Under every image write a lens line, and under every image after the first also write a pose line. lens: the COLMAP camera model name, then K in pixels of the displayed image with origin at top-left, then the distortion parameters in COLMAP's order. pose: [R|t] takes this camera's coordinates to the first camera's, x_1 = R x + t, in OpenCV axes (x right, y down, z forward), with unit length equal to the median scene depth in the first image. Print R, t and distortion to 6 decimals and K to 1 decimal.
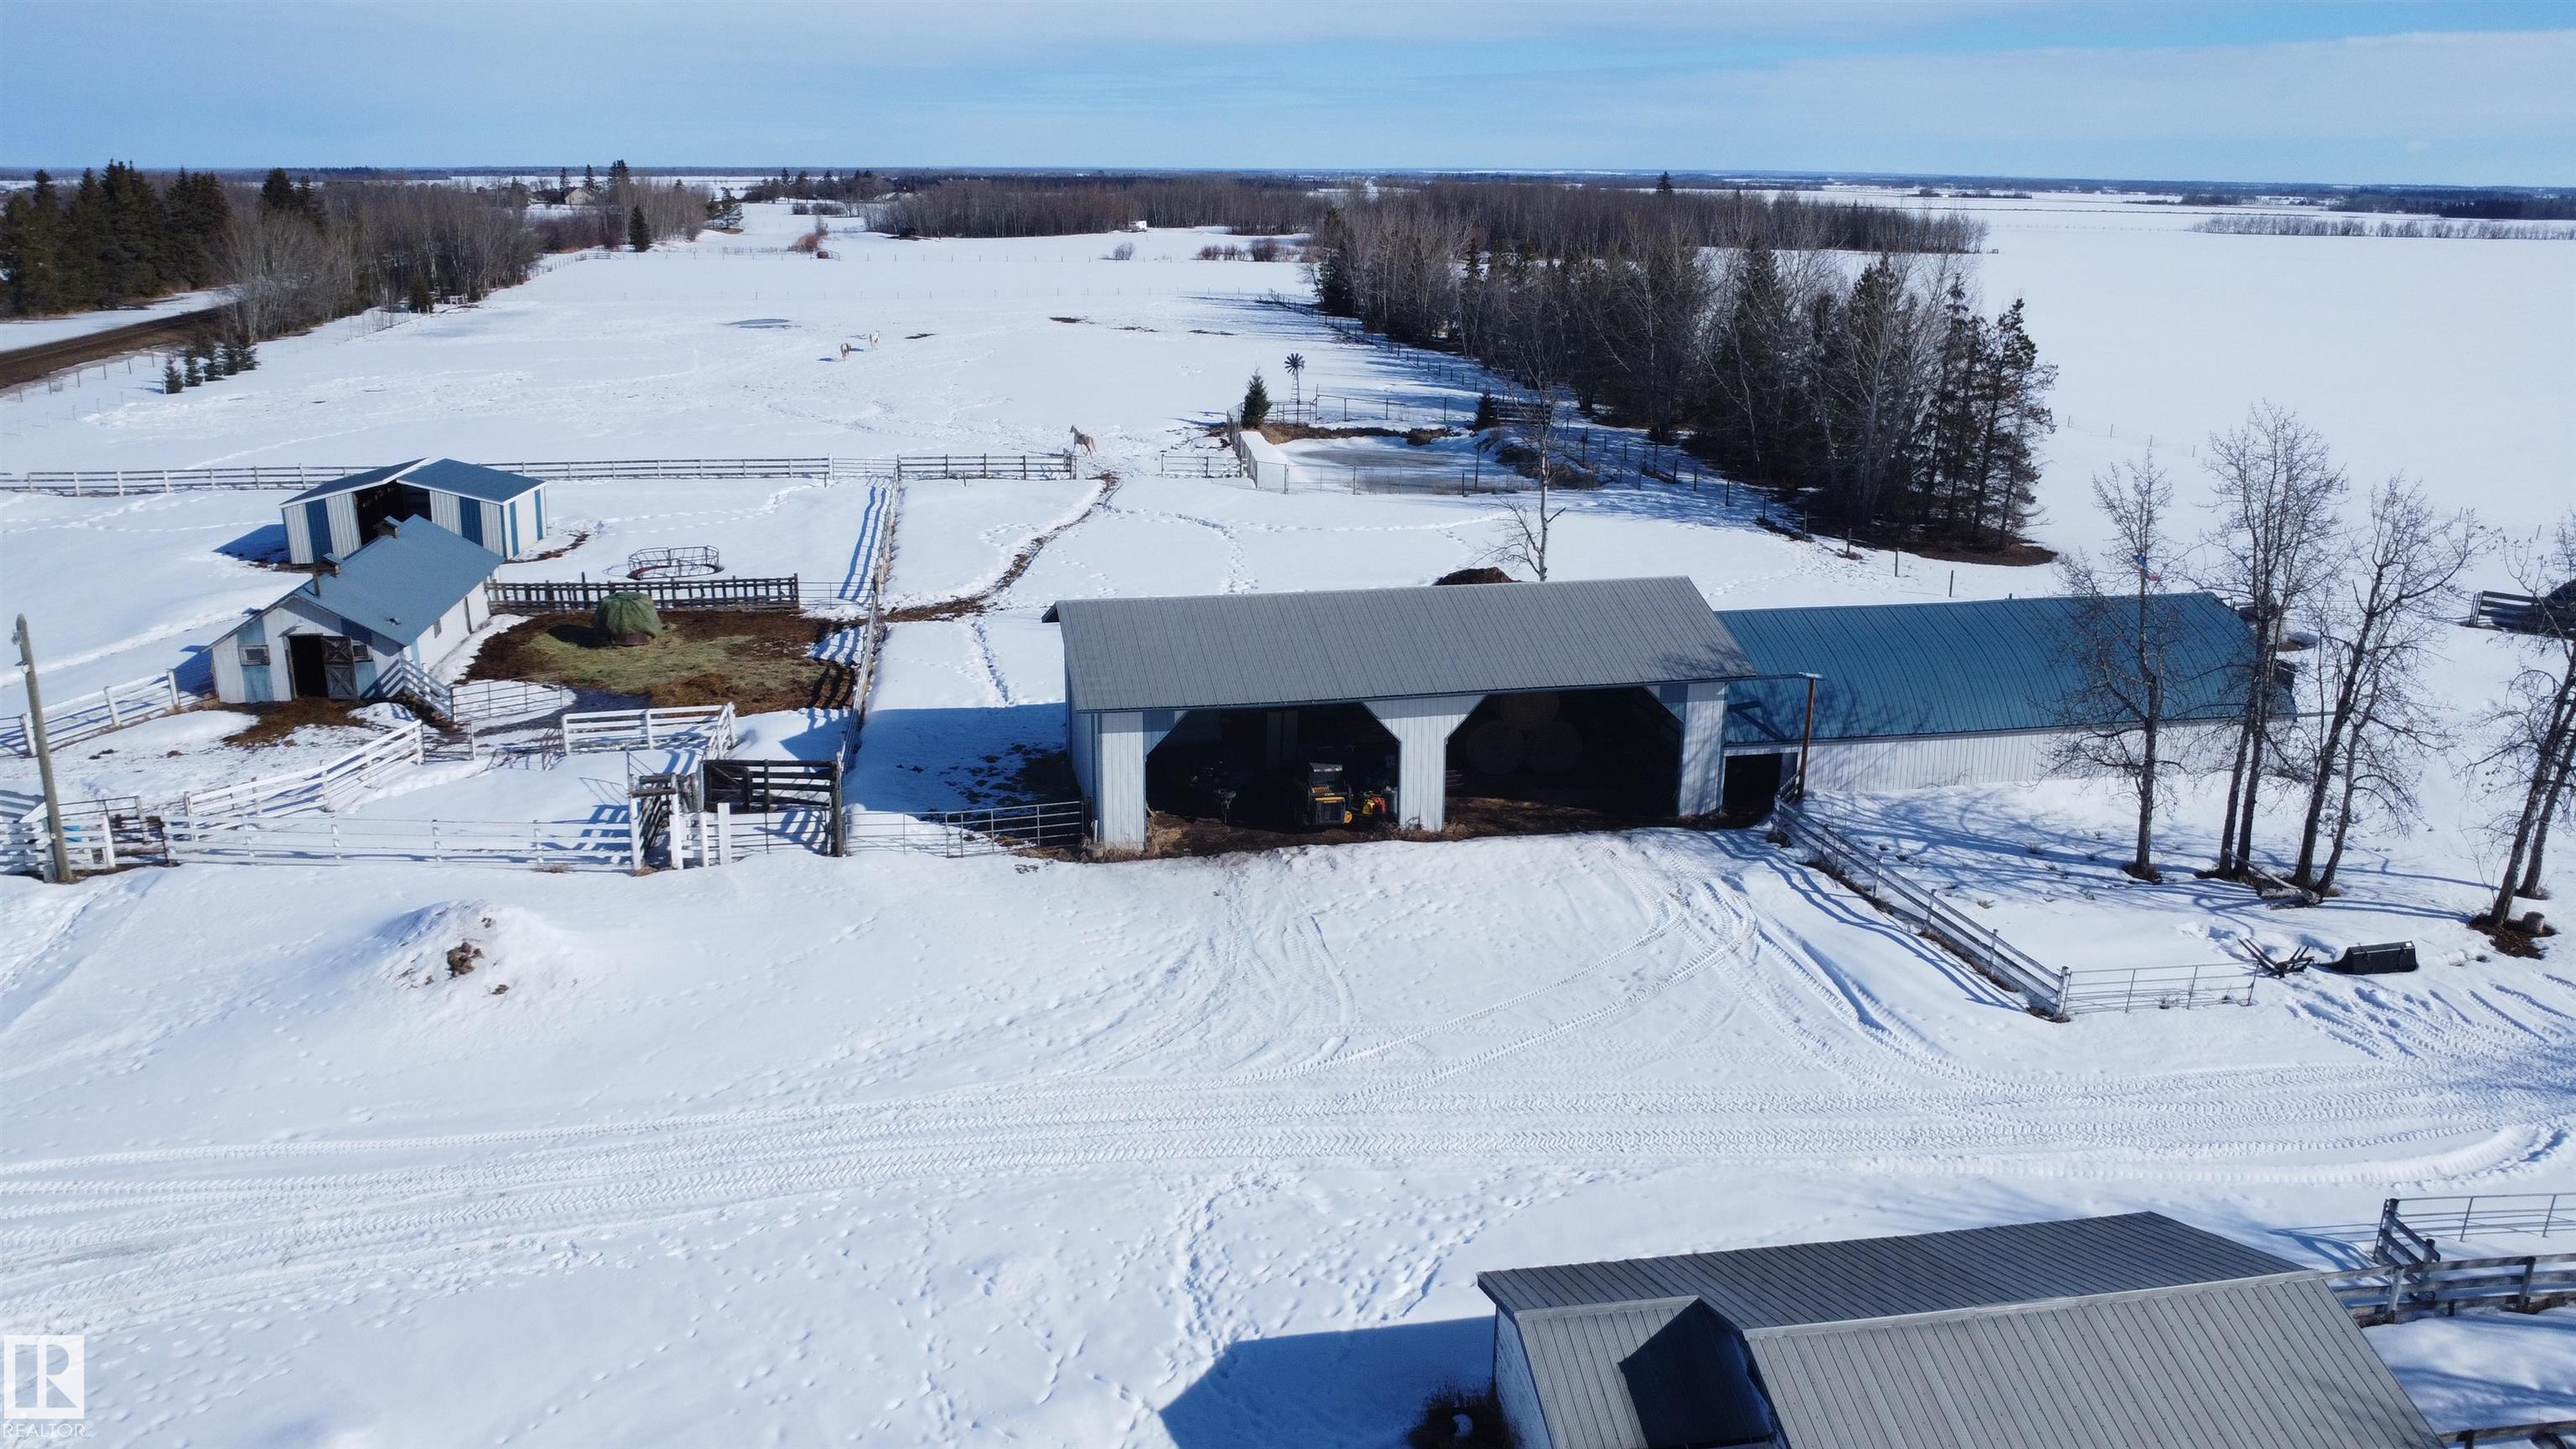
lens RADIAL K [[1848.2, 0, 1297.5], [0, 1848.2, 716.0], [0, 0, 1]] dist [-0.027885, -0.004997]
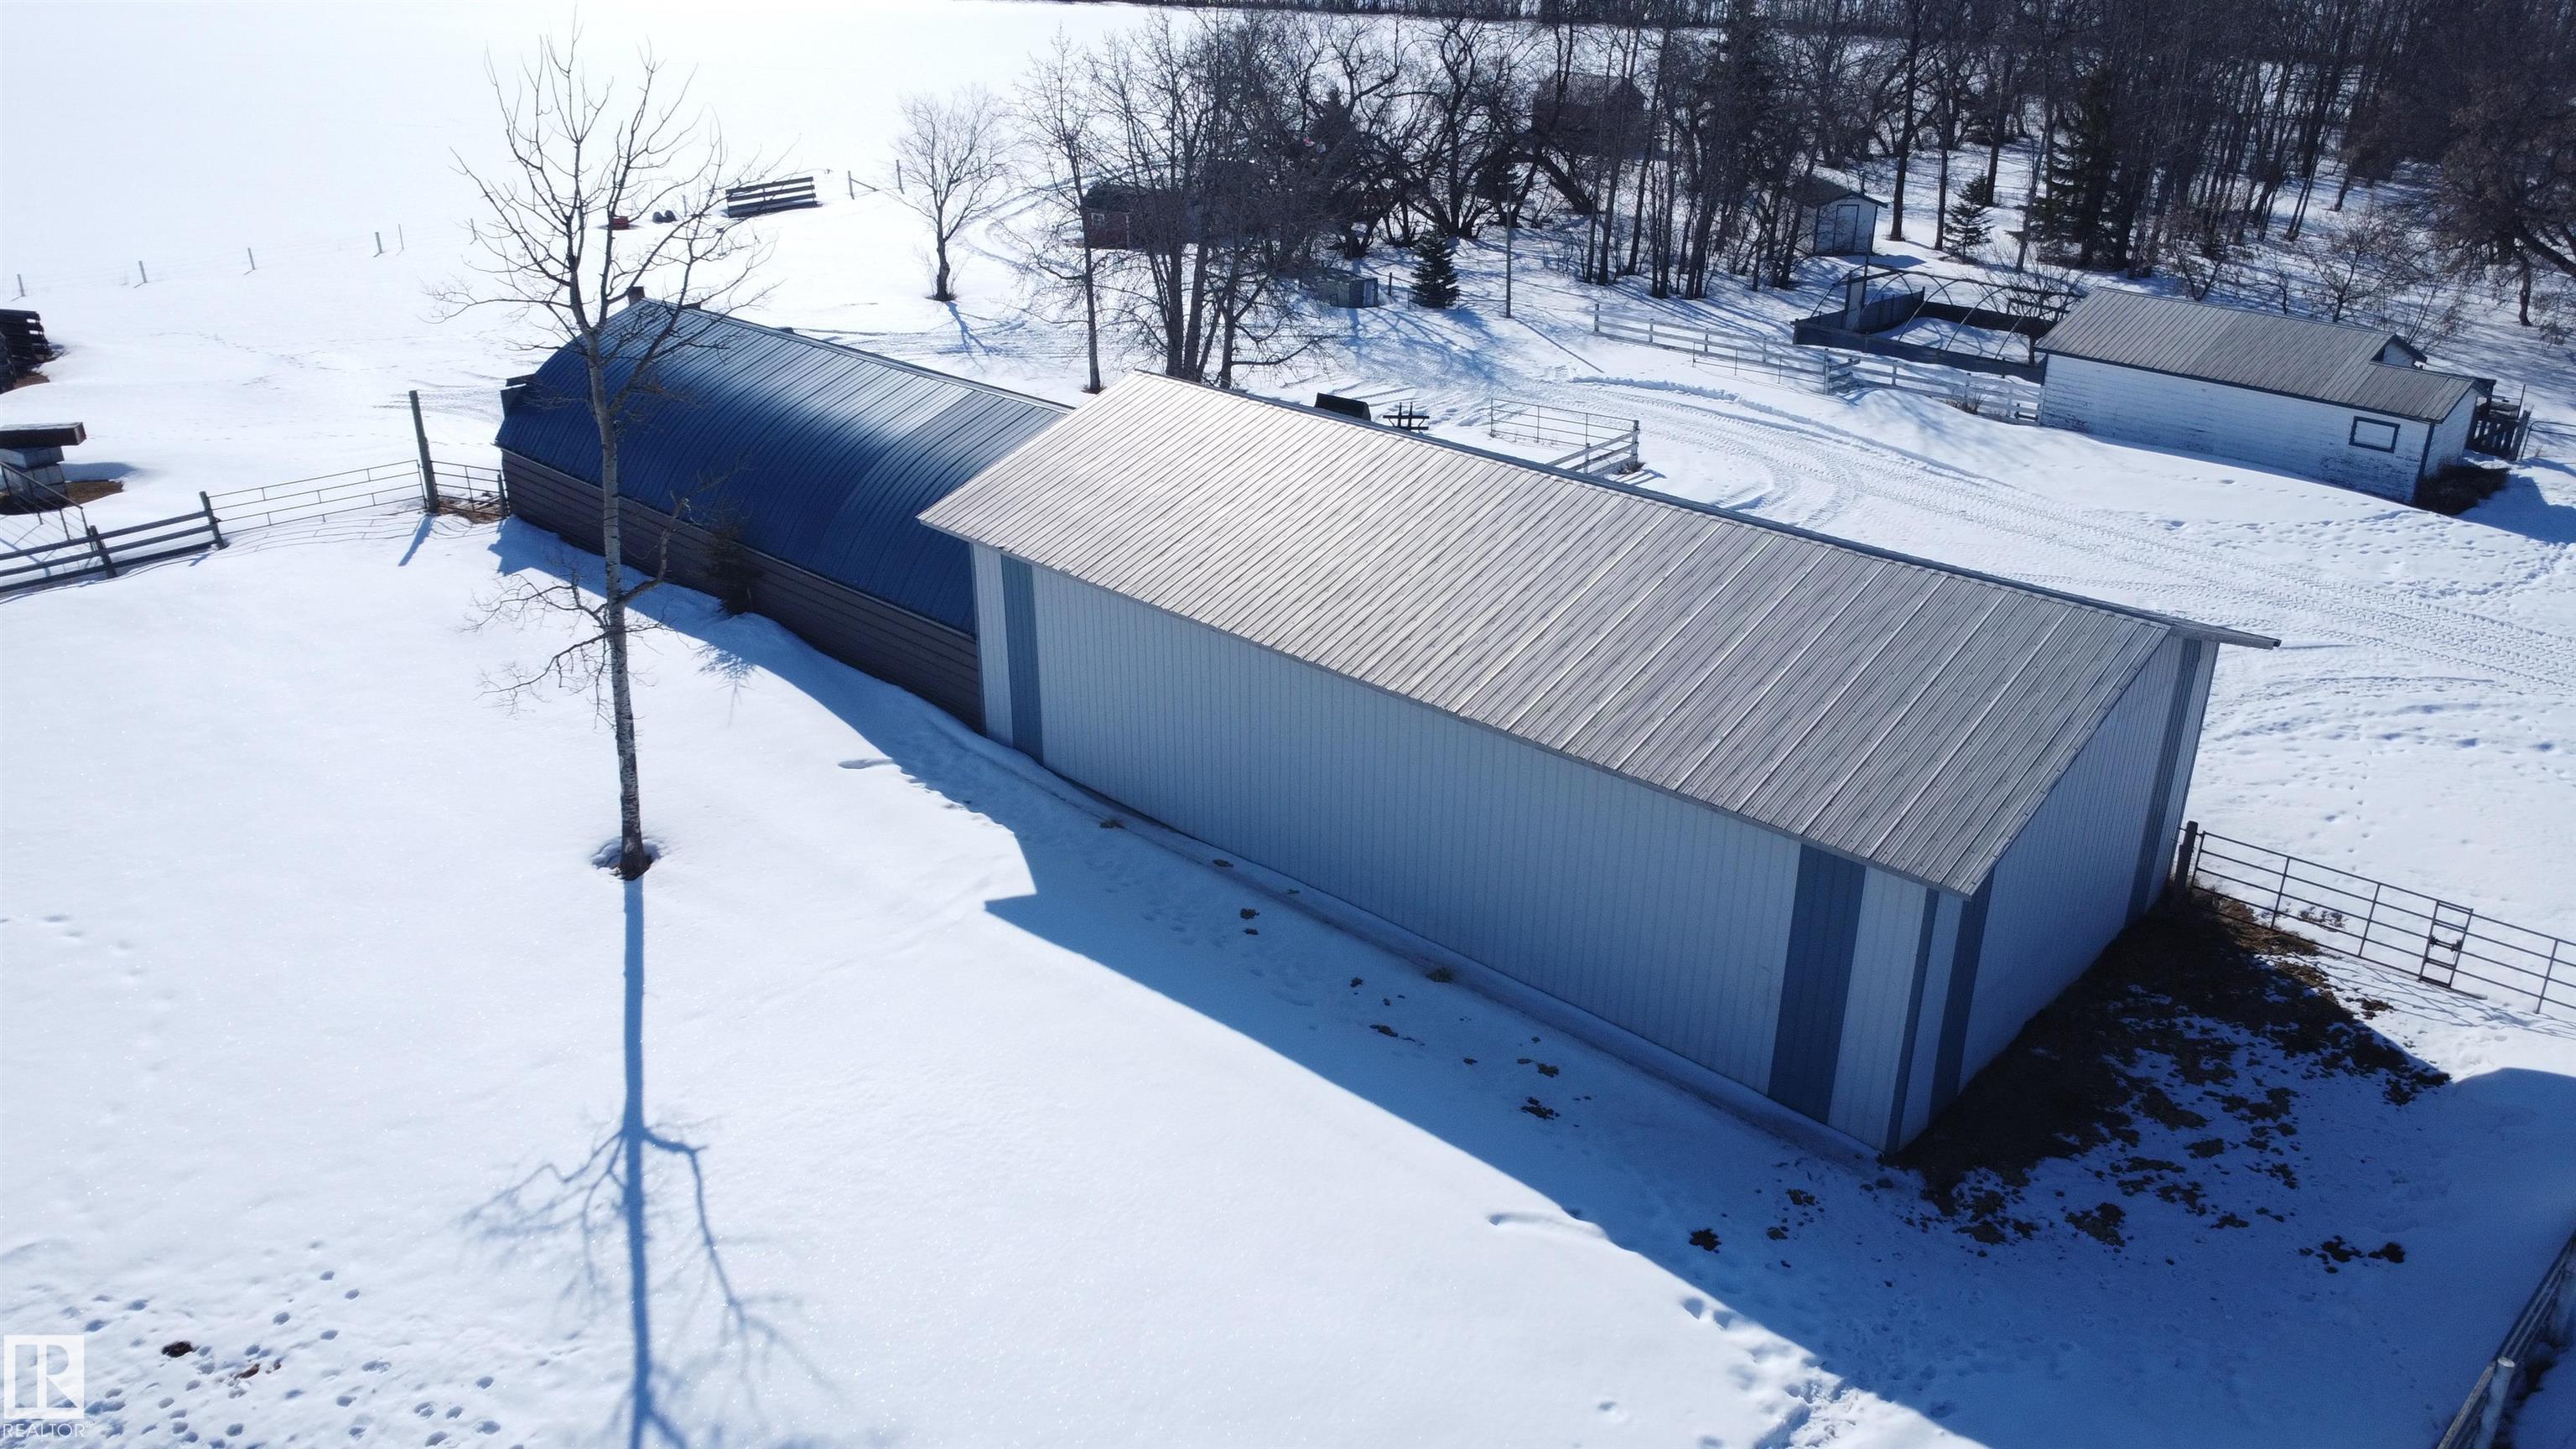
lens RADIAL K [[1848.2, 0, 1292.6], [0, 1848.2, 729.5], [0, 0, 1]] dist [-0.027885, -0.004997]
pose [[-0.558144, -0.351149, 0.751778, -0.357551], [0.234849, 0.802131, 0.549028, -0.337509], [-0.795815, 0.482991, -0.365238, 1.360843]]
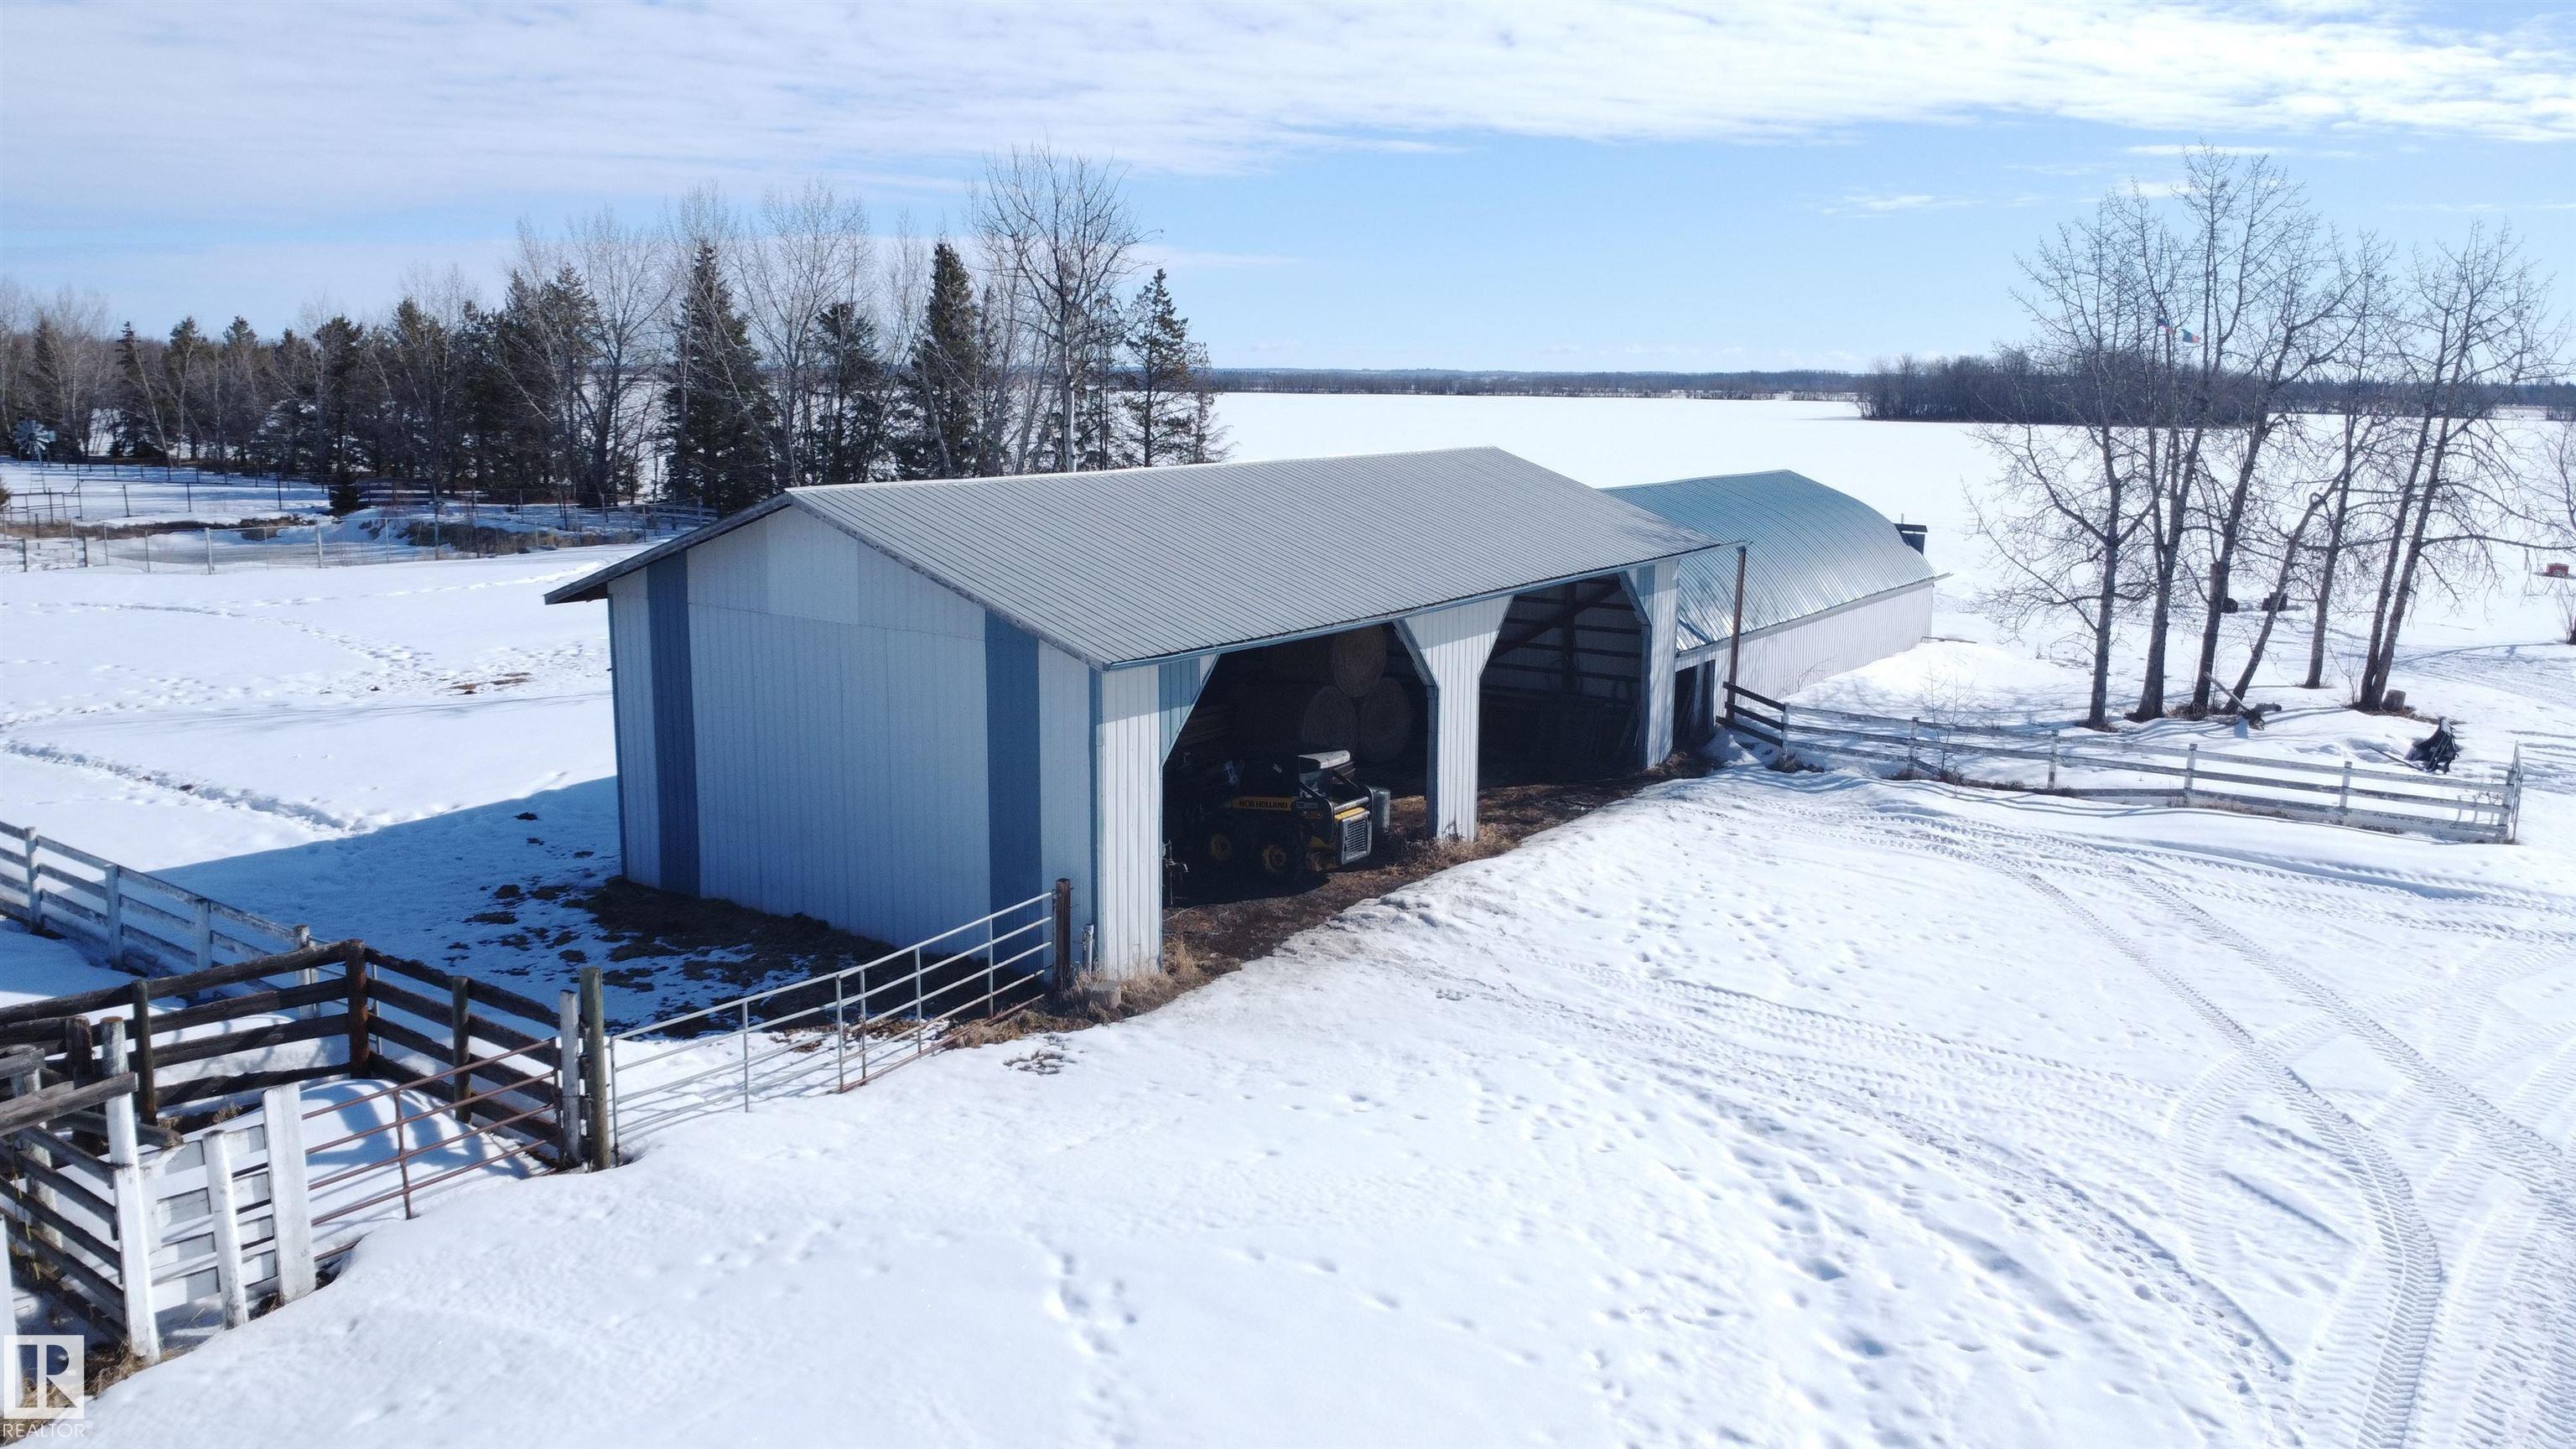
lens RADIAL K [[1848.2, 0, 1288.1], [0, 1848.2, 721.5], [0, 0, 1]] dist [-0.027885, -0.004997]
pose [[0.717854, -0.131214, 0.683717, -0.359449], [0.195046, 0.980654, -0.016584, 0.024076], [-0.668314, 0.145261, 0.729559, 0.615376]]
